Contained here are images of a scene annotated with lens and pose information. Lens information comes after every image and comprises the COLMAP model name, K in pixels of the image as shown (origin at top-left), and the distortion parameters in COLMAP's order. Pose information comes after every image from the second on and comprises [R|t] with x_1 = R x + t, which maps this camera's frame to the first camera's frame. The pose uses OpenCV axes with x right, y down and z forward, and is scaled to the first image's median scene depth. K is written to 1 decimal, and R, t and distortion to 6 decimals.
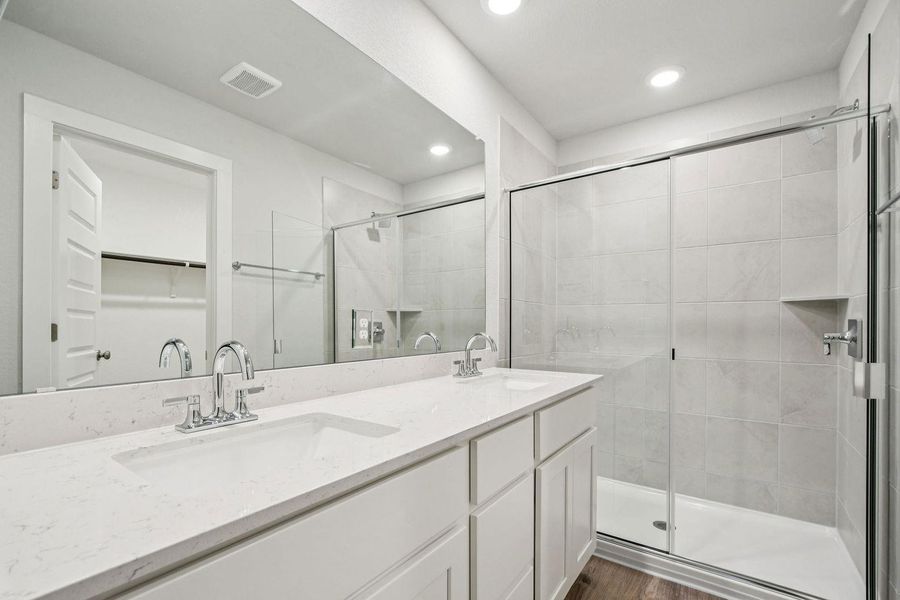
lens RADIAL K [[395.5, 0, 447.1], [0, 395.5, 325.0], [0, 0, 1]] dist [0.000542, -0.004403]
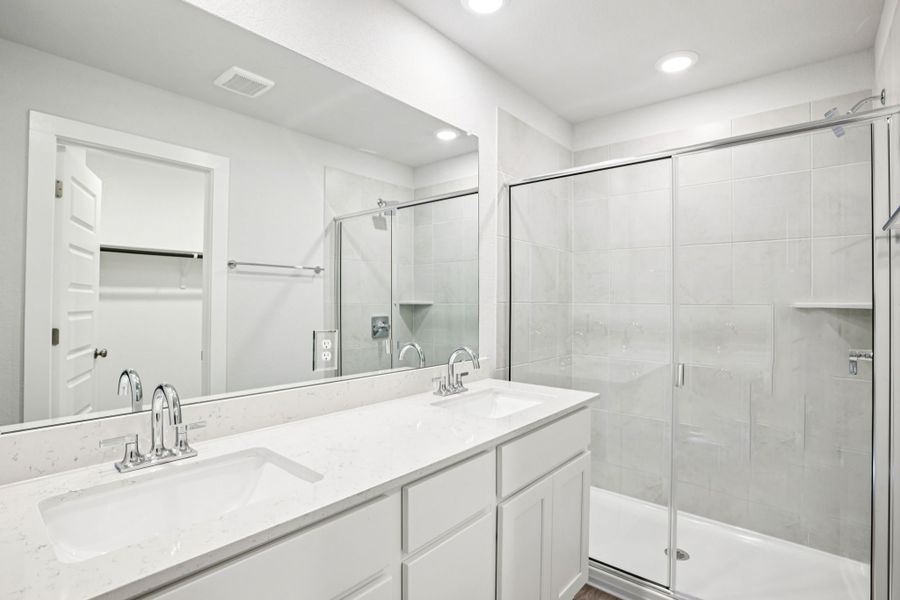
lens RADIAL K [[436.3, 0, 450.0], [0, 436.3, 300.0], [0, 0, 1]] dist [-0.066017, 0.030086]
pose [[0.997169, 0.002980, -0.075133, 0.106721], [-0.003975, 0.999906, -0.013099, -0.063812], [0.075087, 0.013361, 0.997087, -0.018709]]
